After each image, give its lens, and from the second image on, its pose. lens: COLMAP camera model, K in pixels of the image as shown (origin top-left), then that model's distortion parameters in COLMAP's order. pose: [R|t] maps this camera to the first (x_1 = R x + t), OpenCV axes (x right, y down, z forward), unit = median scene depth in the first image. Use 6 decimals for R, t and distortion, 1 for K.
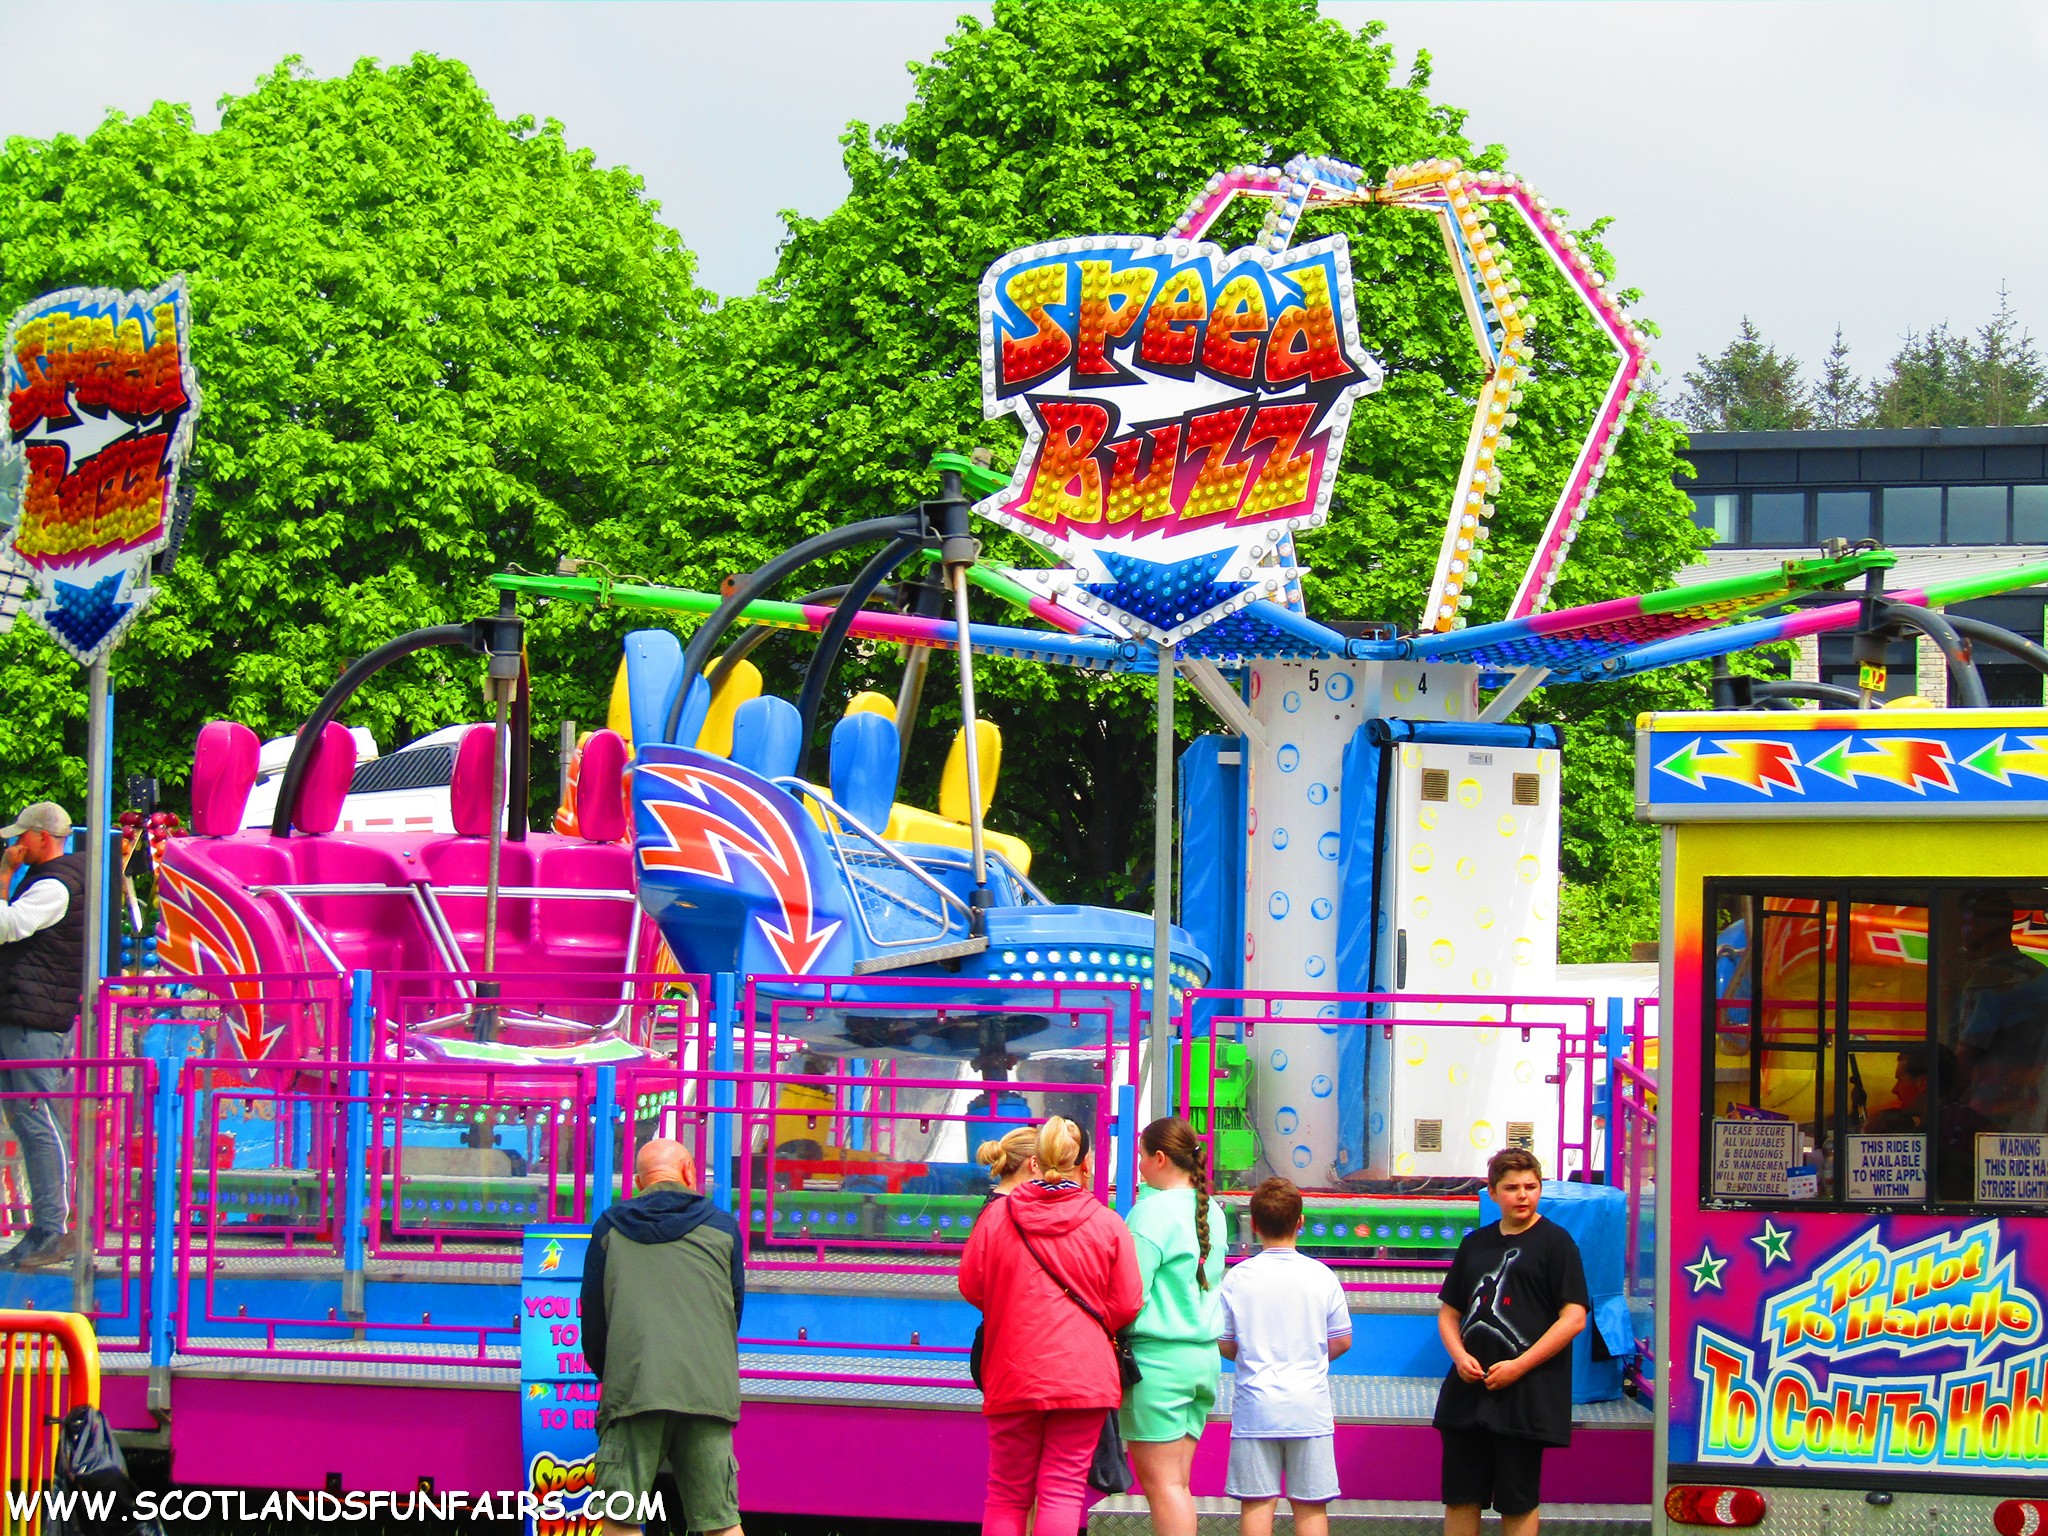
lens RADIAL K [[8825.9, 0, 1024.0], [0, 8825.9, 768.0], [0, 0, 1]] dist [0.046498, 3.341431]
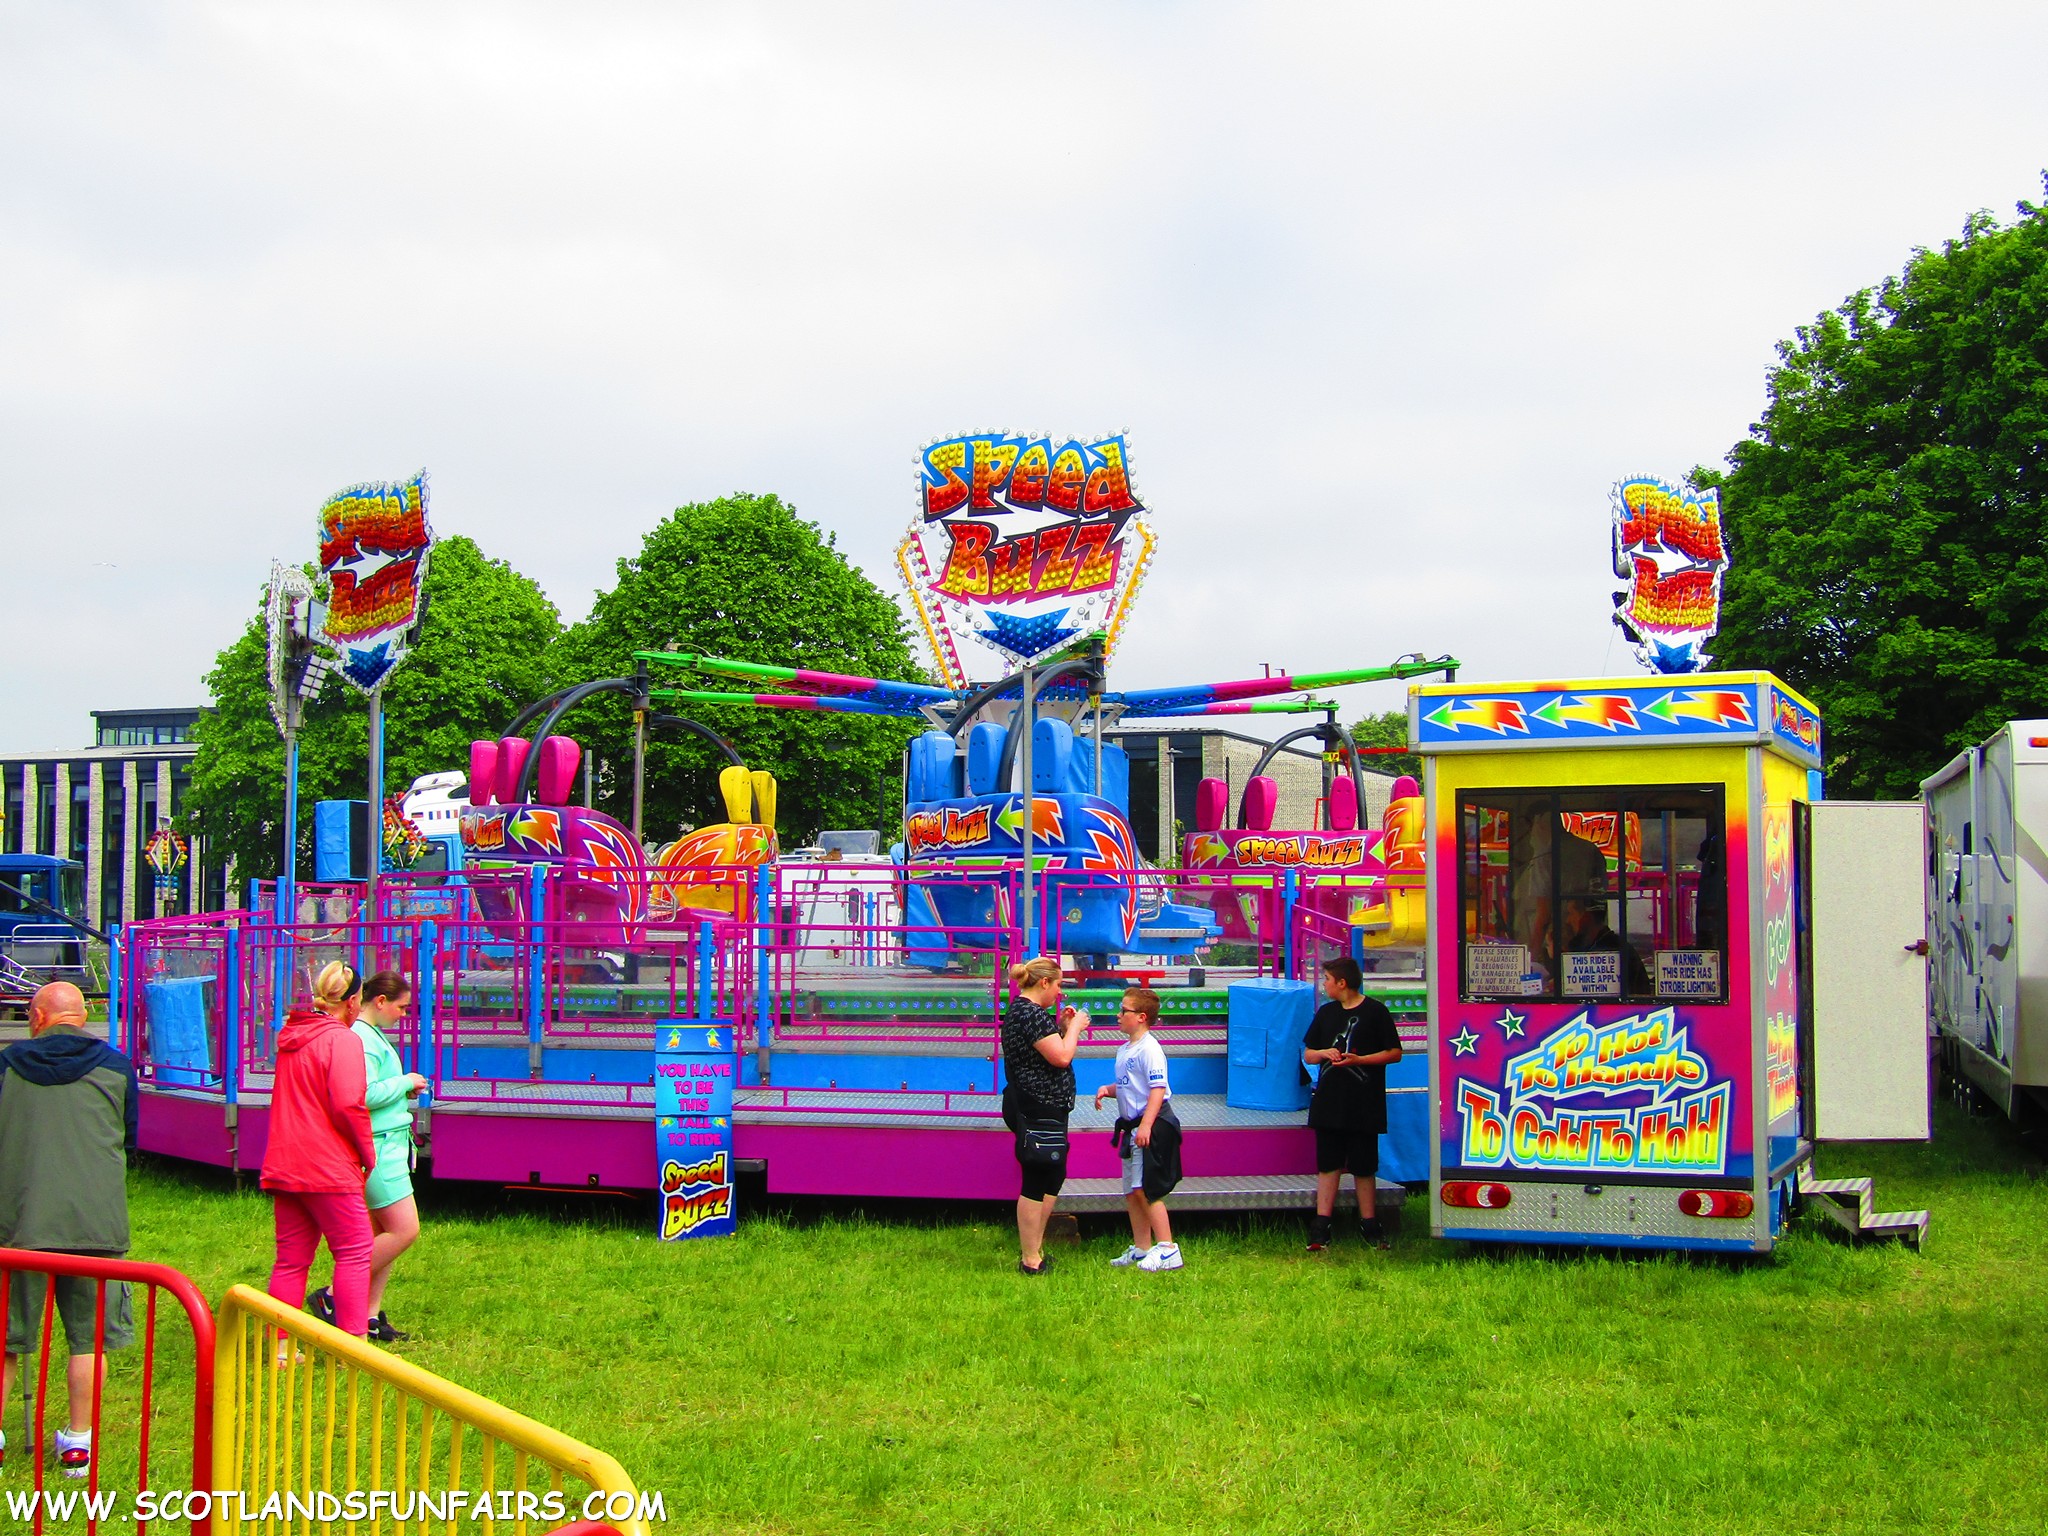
lens RADIAL K [[2607.1, 0, 1024.0], [0, 2607.1, 768.0], [0, 0, 1]] dist [-0.000779, -0.000267]
pose [[0.987357, -0.011157, 0.158117, -0.064147], [0.013715, 0.999792, -0.015101, 0.013206], [-0.157915, 0.017079, 0.987305, 0.505321]]
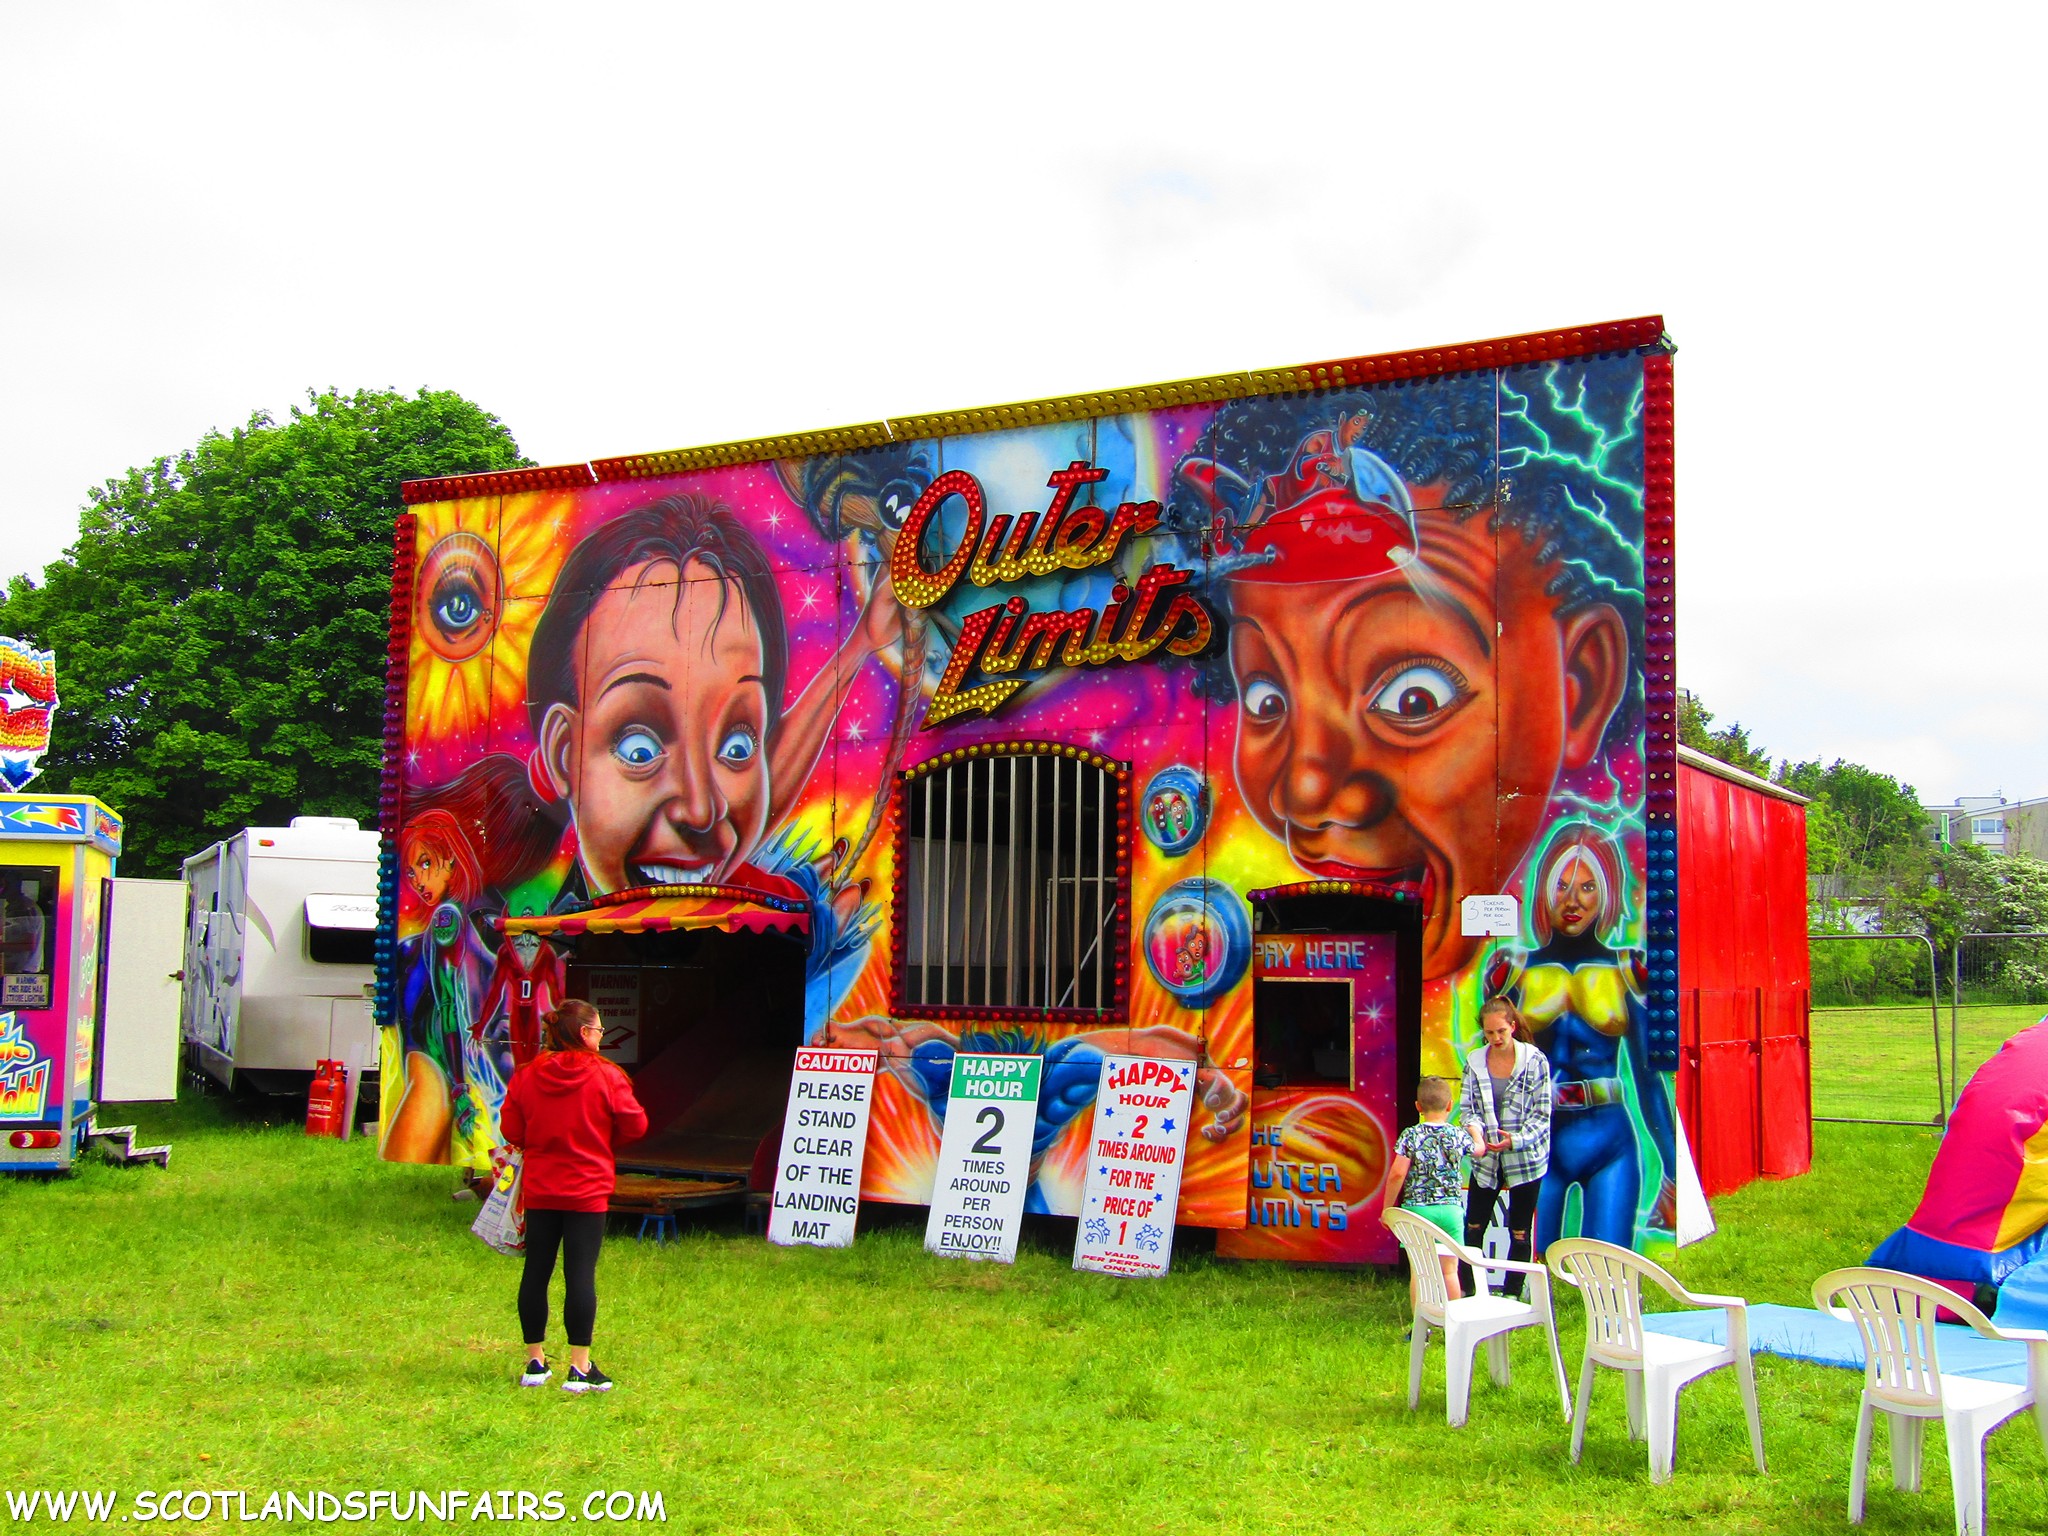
lens RADIAL K [[2065.5, 0, 1024.0], [0, 2065.5, 768.0], [0, 0, 1]] dist [-0.015600, -0.033071]
pose [[0.638113, 0.062588, 0.767394, -0.125088], [-0.028912, 0.997935, -0.057350, 0.008981], [-0.769399, 0.014409, 0.638606, 0.394322]]
